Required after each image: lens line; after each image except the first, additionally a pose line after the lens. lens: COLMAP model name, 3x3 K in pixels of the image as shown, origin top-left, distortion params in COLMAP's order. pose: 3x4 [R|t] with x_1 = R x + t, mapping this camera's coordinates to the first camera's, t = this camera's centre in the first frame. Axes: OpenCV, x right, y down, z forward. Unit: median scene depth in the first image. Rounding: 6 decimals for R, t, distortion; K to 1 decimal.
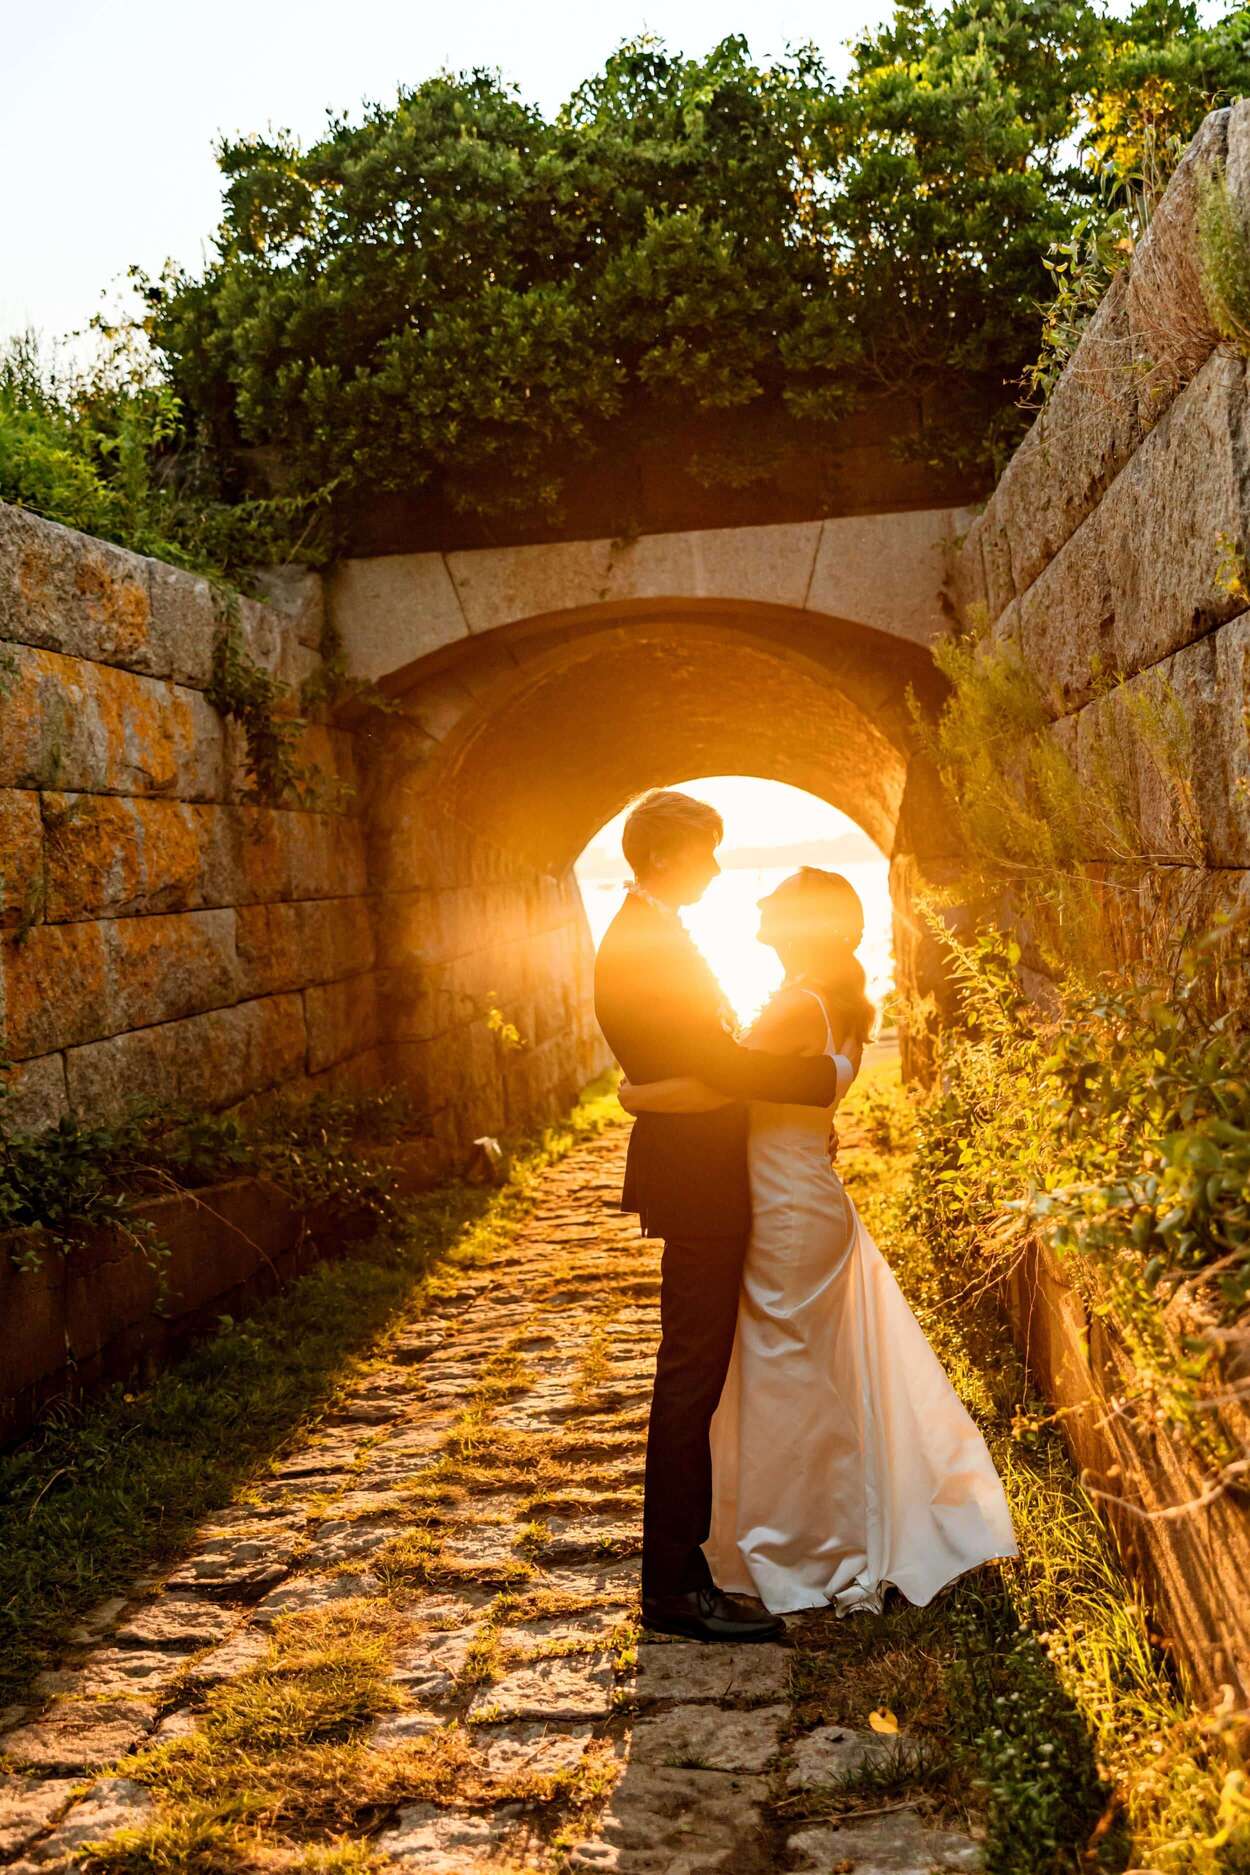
lens RADIAL K [[2041.9, 0, 625.5], [0, 2041.9, 938.7], [0, 0, 1]] dist [-0.011273, 0.000000]
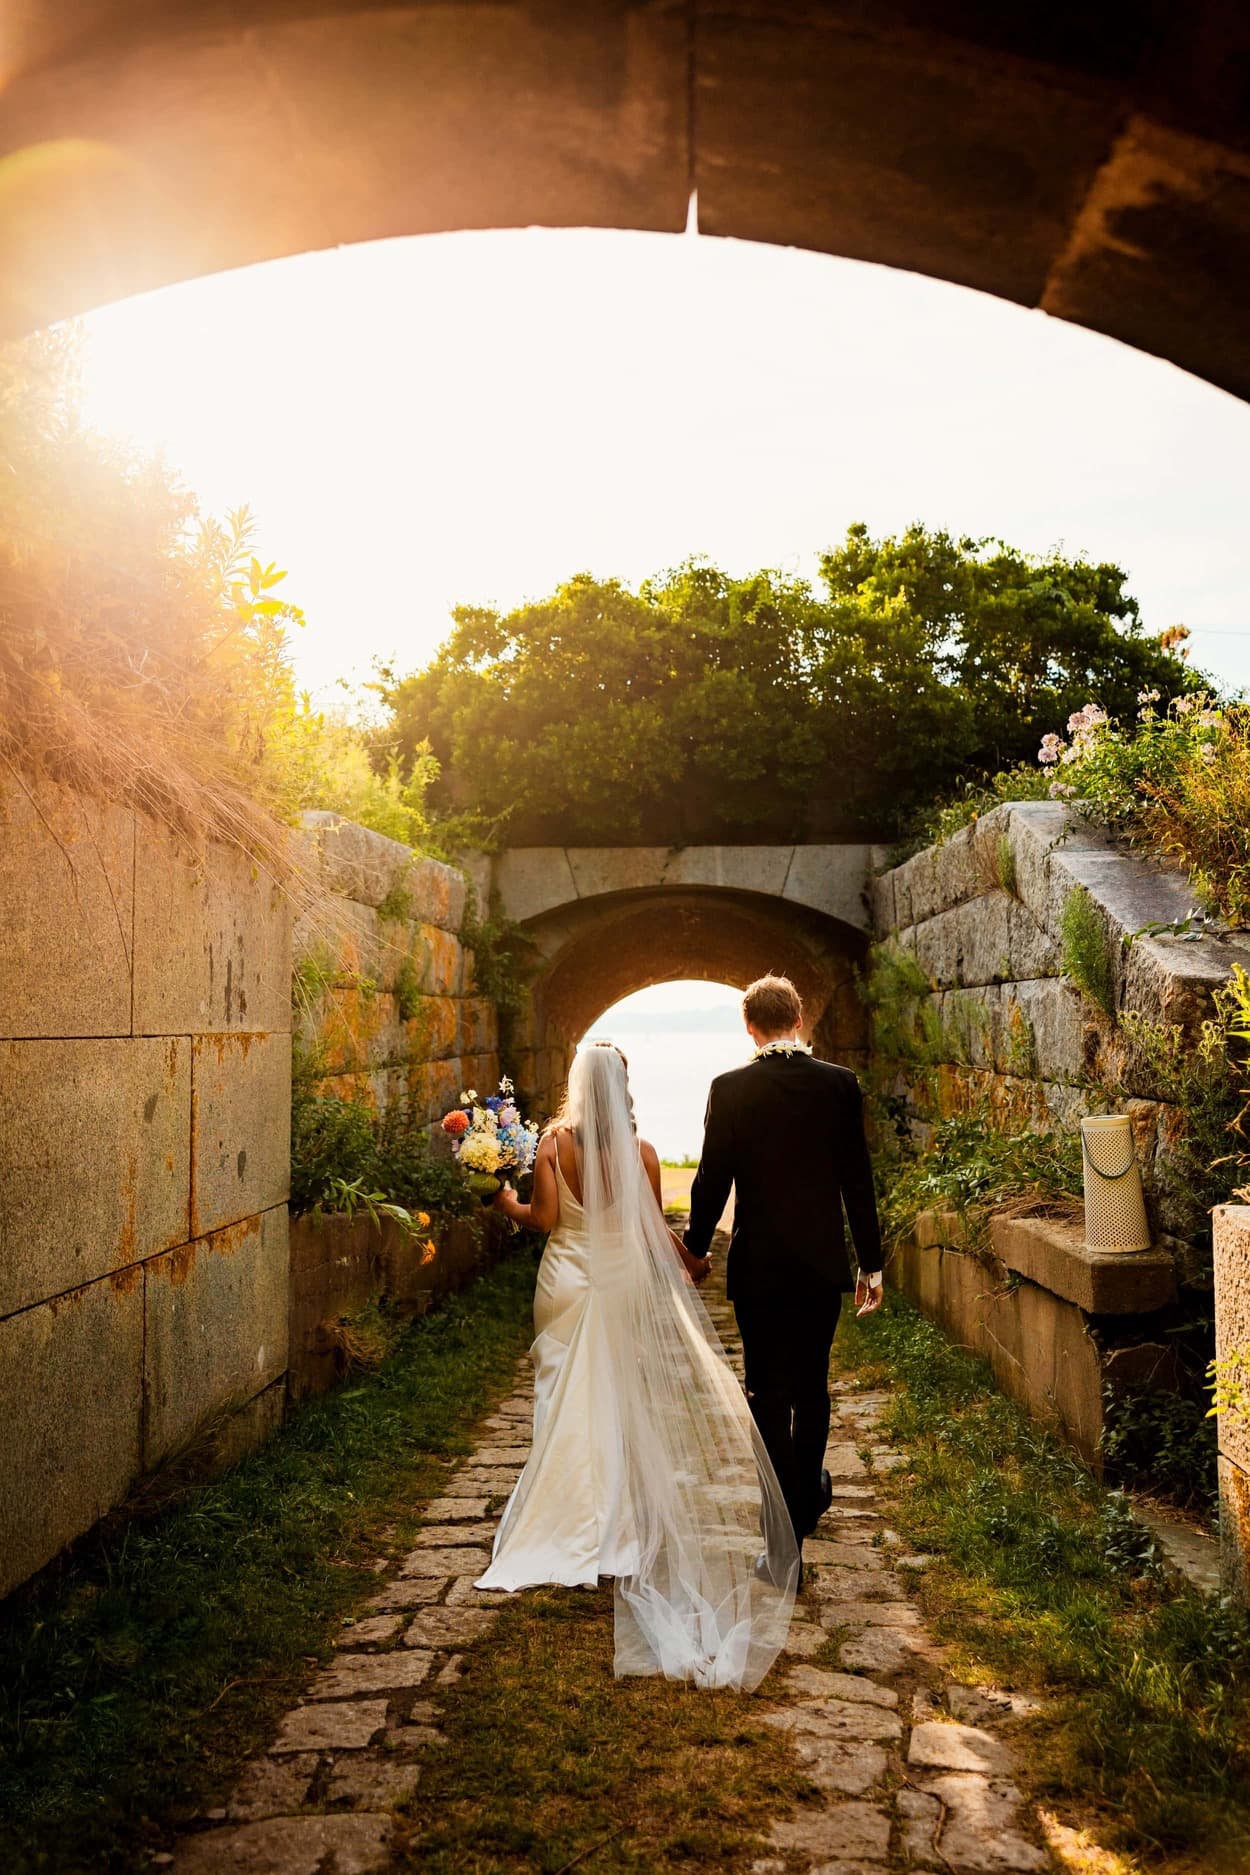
lens RADIAL K [[2041.9, 0, 624.4], [0, 2041.9, 937.3], [0, 0, 1]] dist [-0.011273, 0.000000]
pose [[0.995328, 0.059185, 0.076281, -0.172800], [-0.053335, 0.995636, -0.076577, 0.007866], [-0.080480, 0.072151, 0.994141, -0.684904]]
